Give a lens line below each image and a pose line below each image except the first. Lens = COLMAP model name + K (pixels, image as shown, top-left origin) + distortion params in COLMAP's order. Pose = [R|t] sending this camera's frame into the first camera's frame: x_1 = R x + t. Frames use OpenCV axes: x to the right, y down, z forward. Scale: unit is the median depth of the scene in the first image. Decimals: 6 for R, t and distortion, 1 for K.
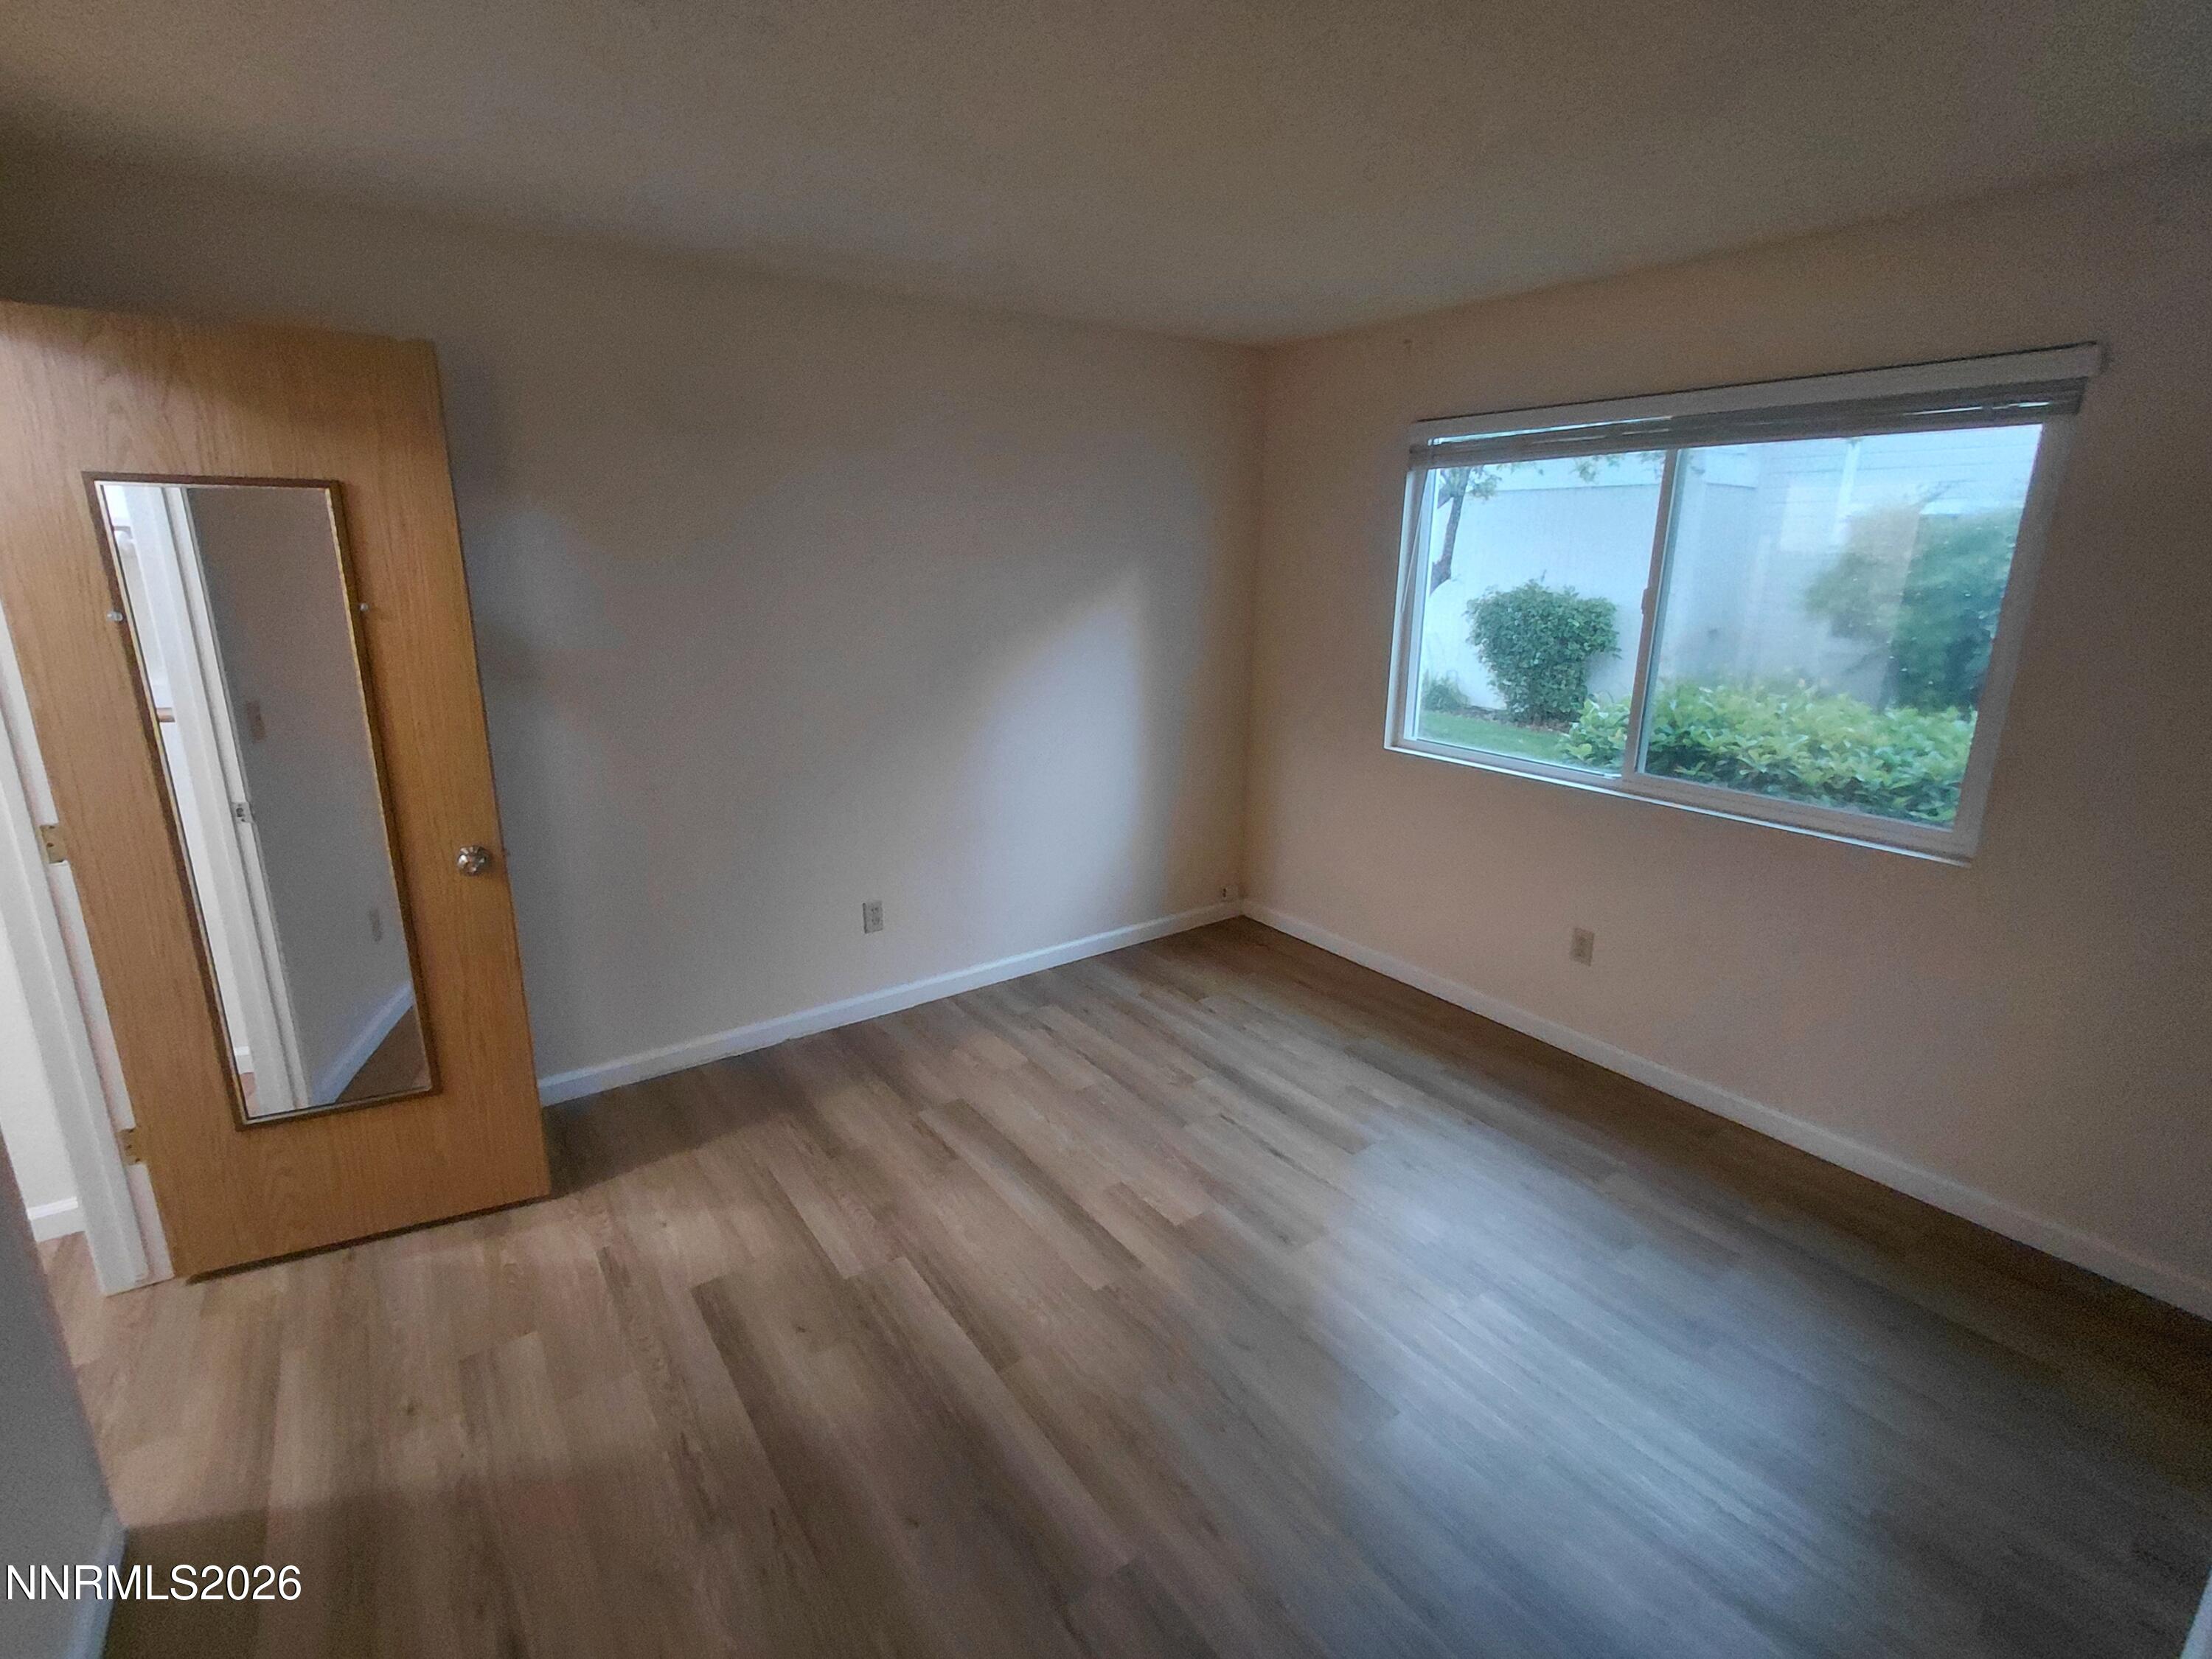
lens RADIAL K [[1023.7, 0, 1099.4], [0, 1023.7, 801.3], [0, 0, 1]] dist [0.000431, 0.000423]
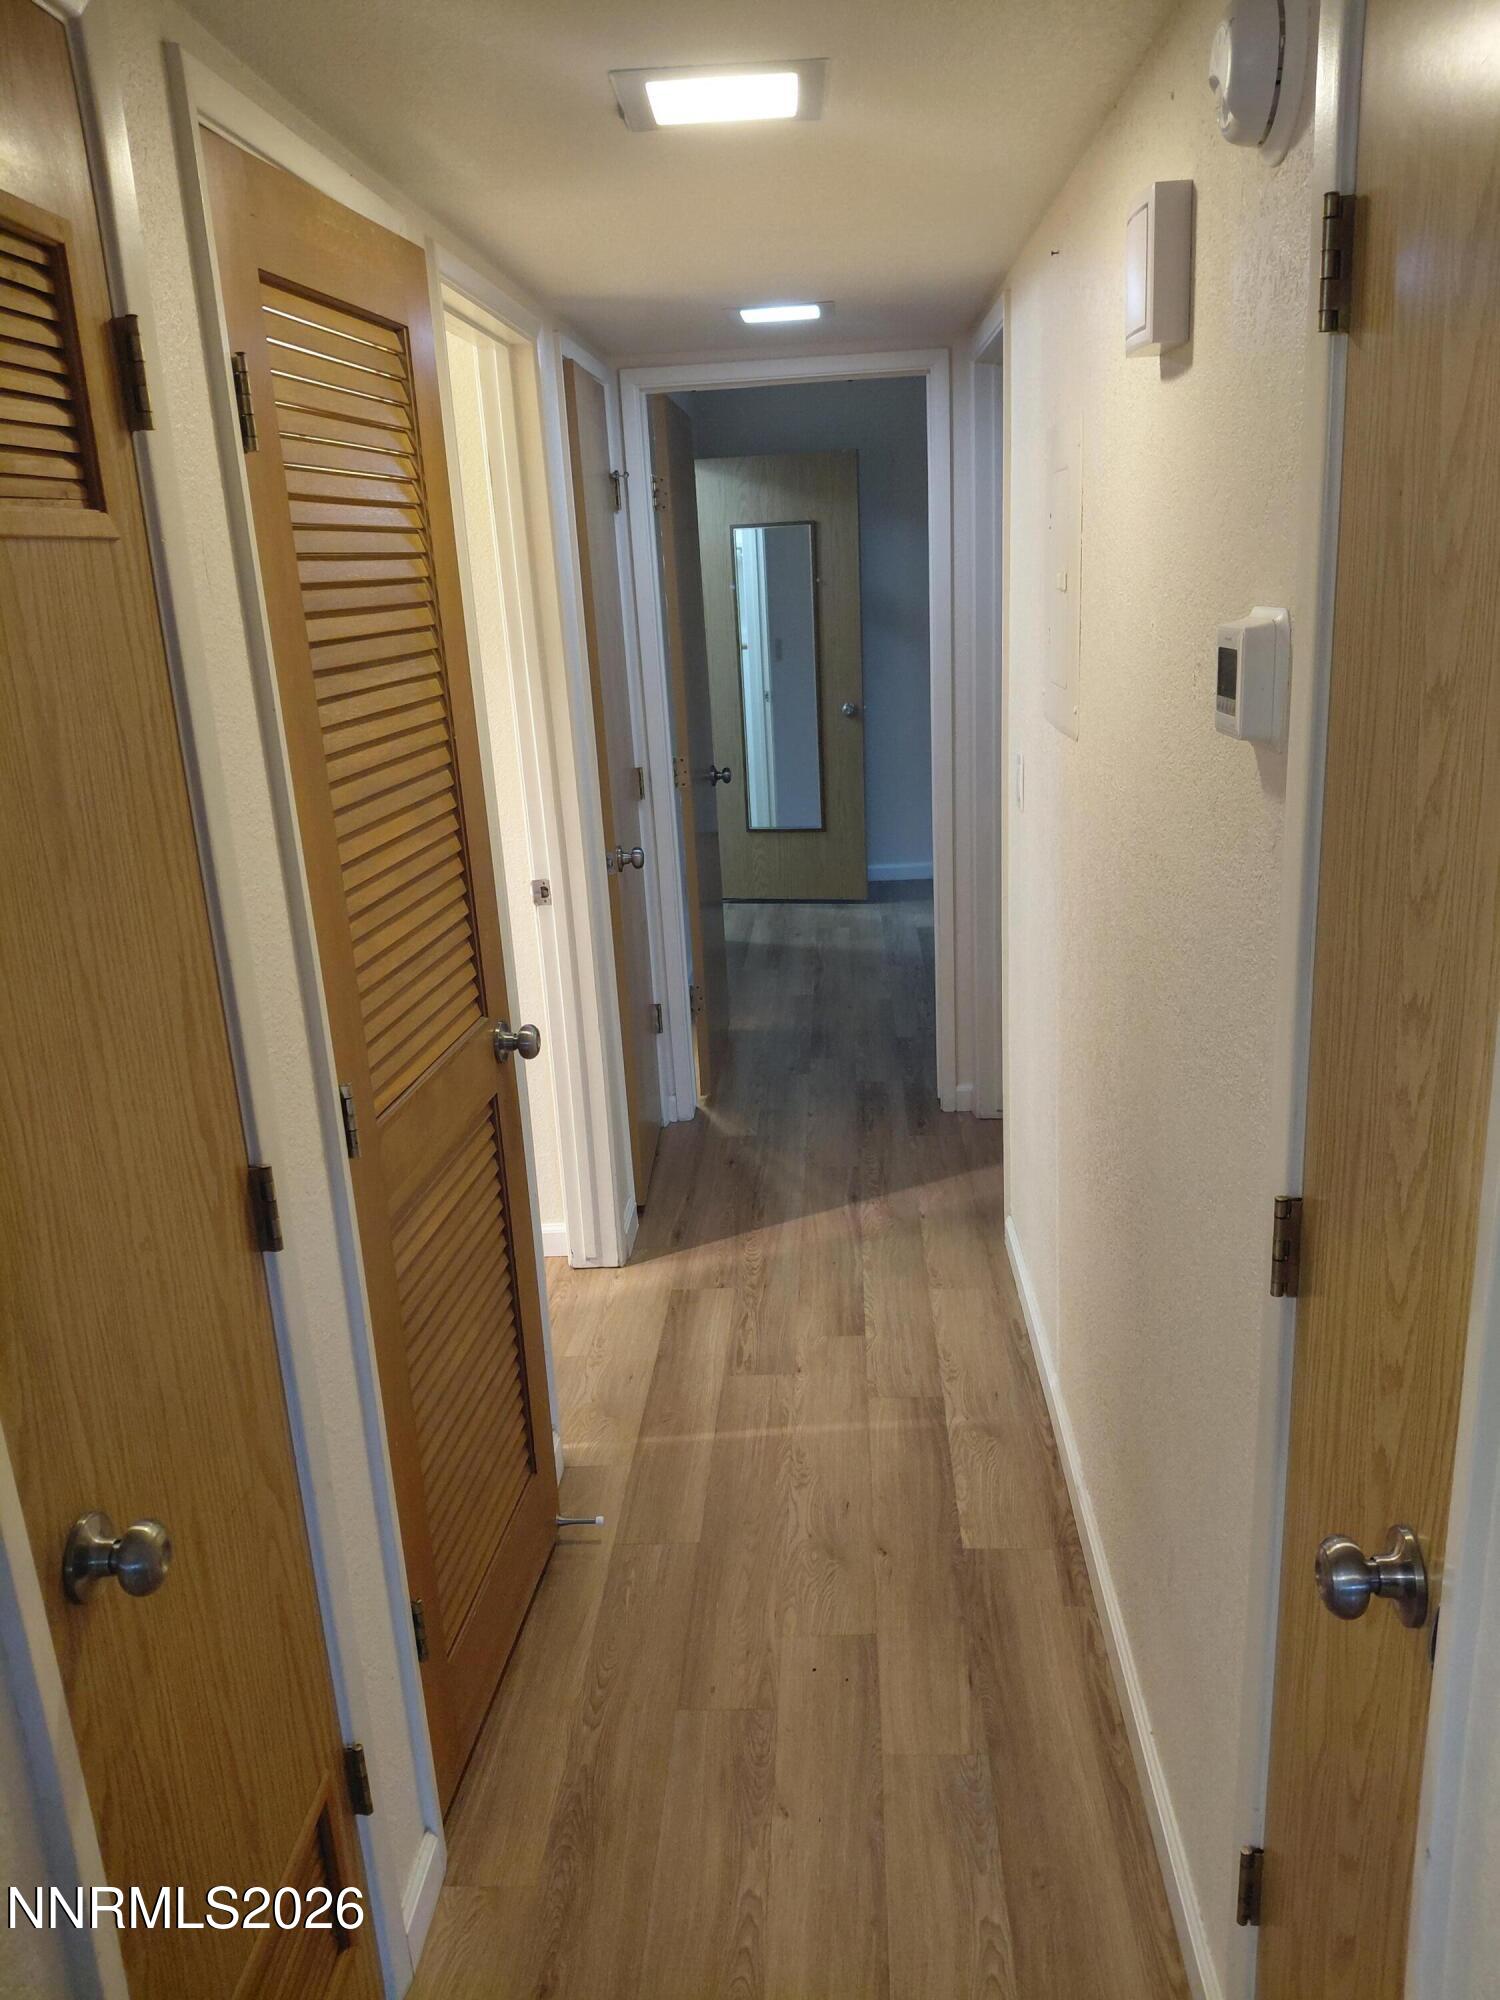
lens RADIAL K [[1477.2, 0, 752.6], [0, 1477.2, 1112.7], [0, 0, 1]] dist [0.005112, -0.000371]
pose [[0.783709, 0.156925, -0.600978, 1.223378], [-0.097339, 0.986633, 0.130690, 0.524428], [0.613453, -0.043924, 0.788508, -1.592067]]
